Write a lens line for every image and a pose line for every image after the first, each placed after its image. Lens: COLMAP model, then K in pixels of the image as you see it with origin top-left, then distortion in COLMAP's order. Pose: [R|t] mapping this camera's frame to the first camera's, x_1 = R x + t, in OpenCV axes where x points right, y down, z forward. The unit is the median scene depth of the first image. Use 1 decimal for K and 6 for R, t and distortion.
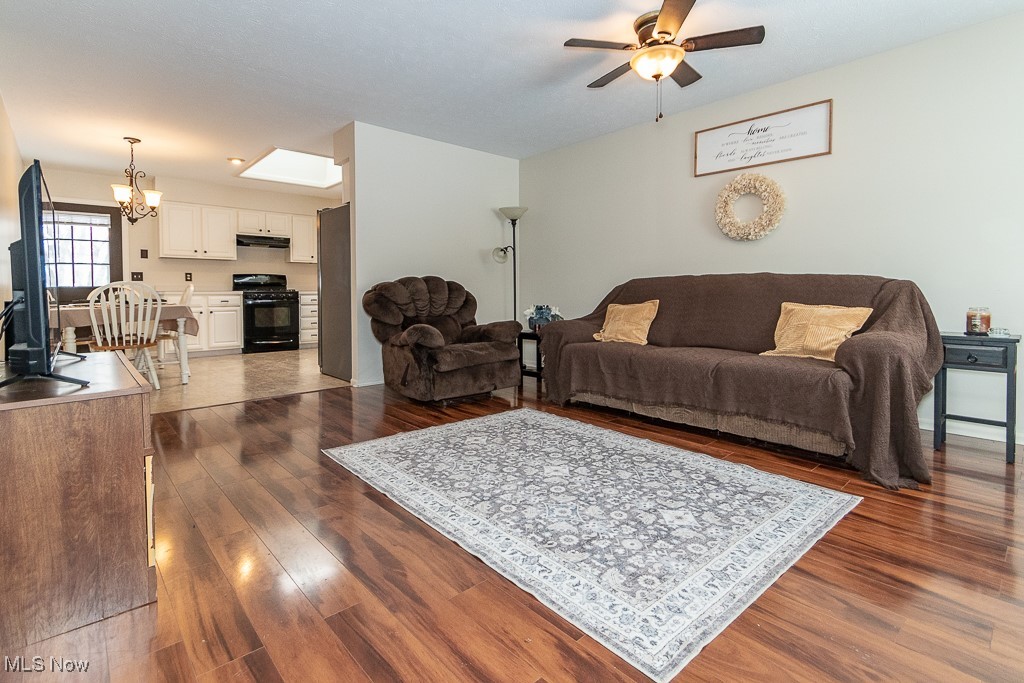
lens RADIAL K [[485.3, 0, 516.1], [0, 485.3, 305.1], [0, 0, 1]] dist [0.013530, -0.005237]
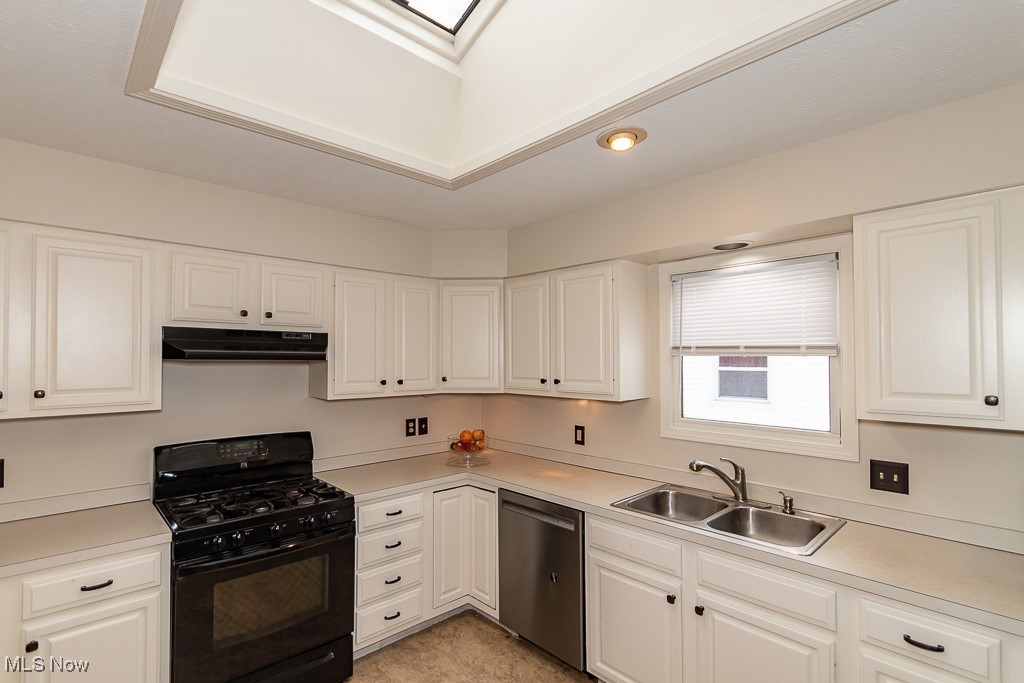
lens RADIAL K [[485.3, 0, 511.6], [0, 485.3, 350.5], [0, 0, 1]] dist [0.013530, -0.005237]
pose [[0.999946, 0.003025, 0.009944, -0.973516], [-0.002586, 0.999034, -0.043864, -0.319005], [-0.010067, 0.043836, 0.998988, 1.882670]]
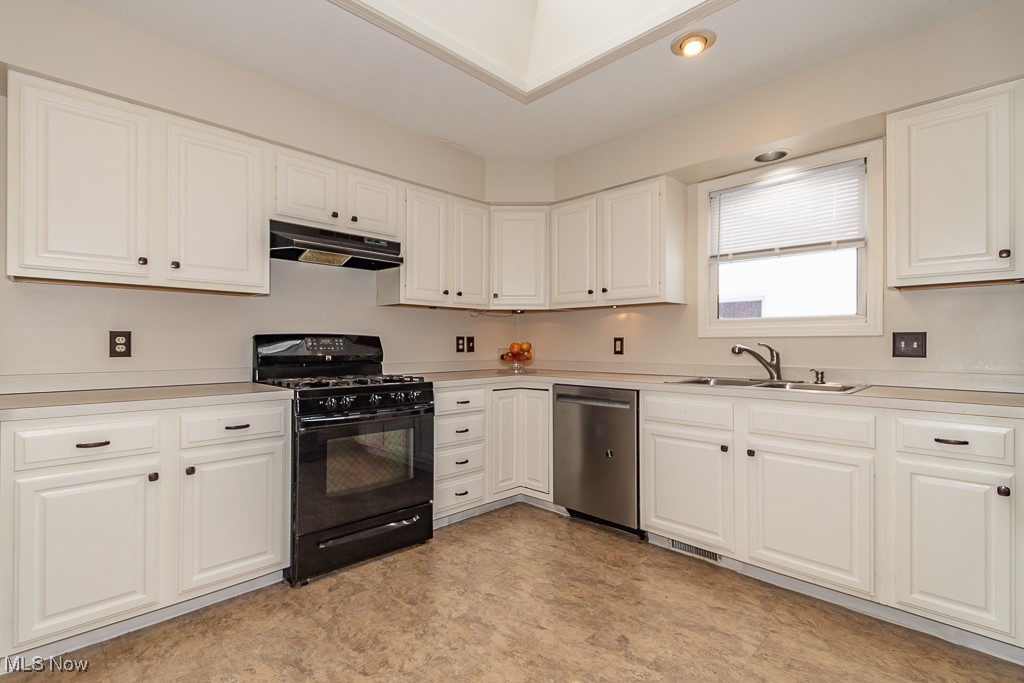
lens RADIAL K [[478.7, 0, 510.7], [0, 478.7, 340.5], [0, 0, 1]] dist [0.024777, -0.007512]
pose [[0.999177, 0.006299, 0.040072, -1.139206], [-0.004971, 0.999437, -0.033171, -0.135030], [-0.040258, 0.032944, 0.998646, 1.790256]]
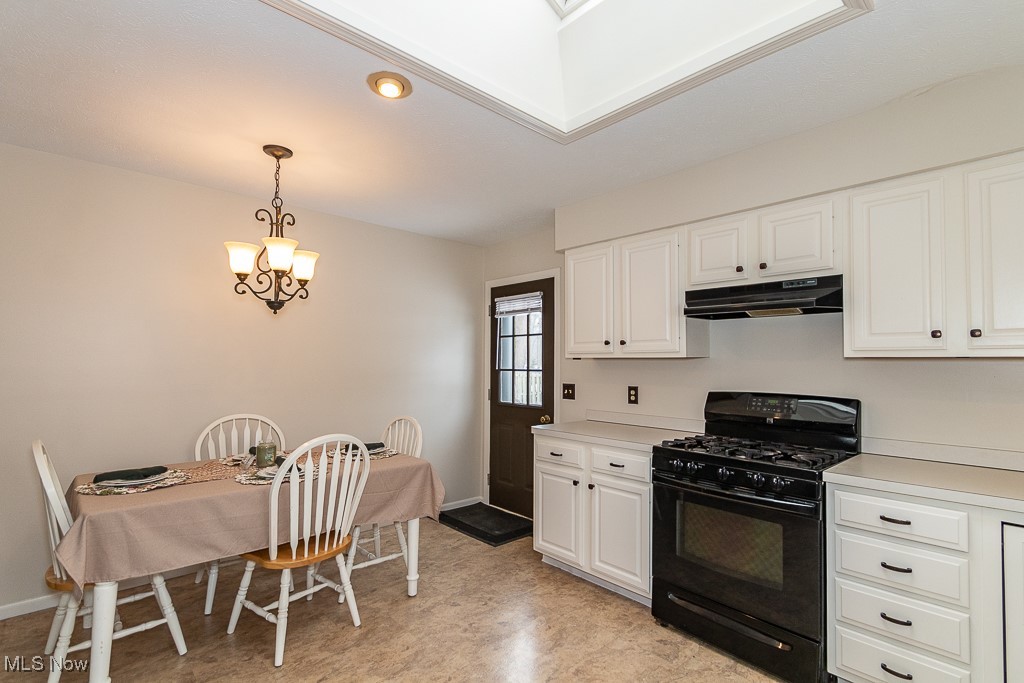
lens RADIAL K [[485.3, 0, 506.5], [0, 485.3, 350.5], [0, 0, 1]] dist [0.013530, -0.005237]
pose [[-0.009993, -0.022338, -0.999701, -0.512637], [-0.035763, 0.999119, -0.021968, -0.230784], [0.999310, 0.035532, -0.010784, 2.353984]]
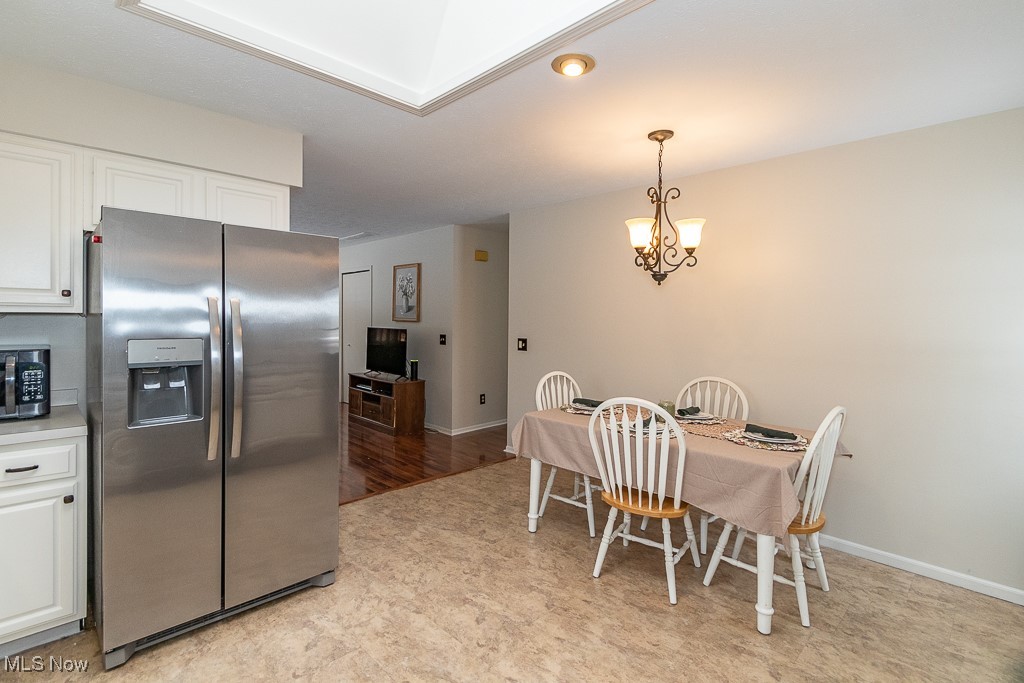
lens RADIAL K [[478.7, 0, 515.2], [0, 478.7, 332.3], [0, 0, 1]] dist [0.024777, -0.007512]
pose [[-0.999173, -0.006937, -0.040069, -1.119858], [-0.009222, 0.998325, 0.057123, -0.262555], [0.039606, 0.057445, -0.997563, 2.925274]]
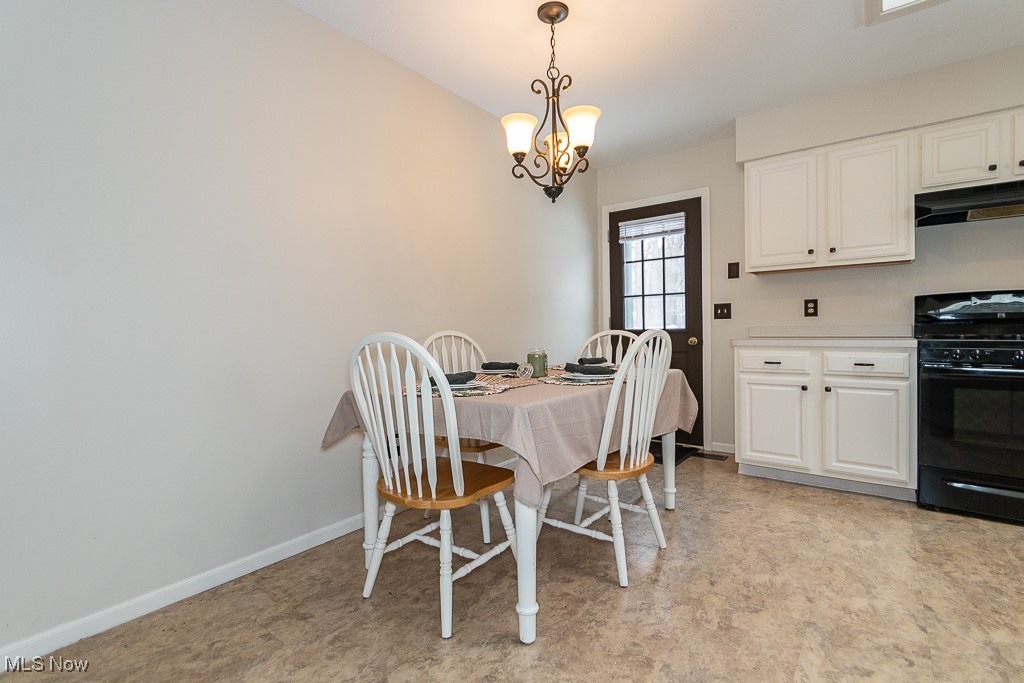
lens RADIAL K [[485.3, 0, 509.0], [0, 485.3, 335.8], [0, 0, 1]] dist [0.013530, -0.005237]
pose [[0.171388, 0.015193, -0.985086, -0.648340], [-0.014002, 0.999818, 0.012984, -0.084816], [0.985104, 0.011568, 0.171570, 1.658219]]
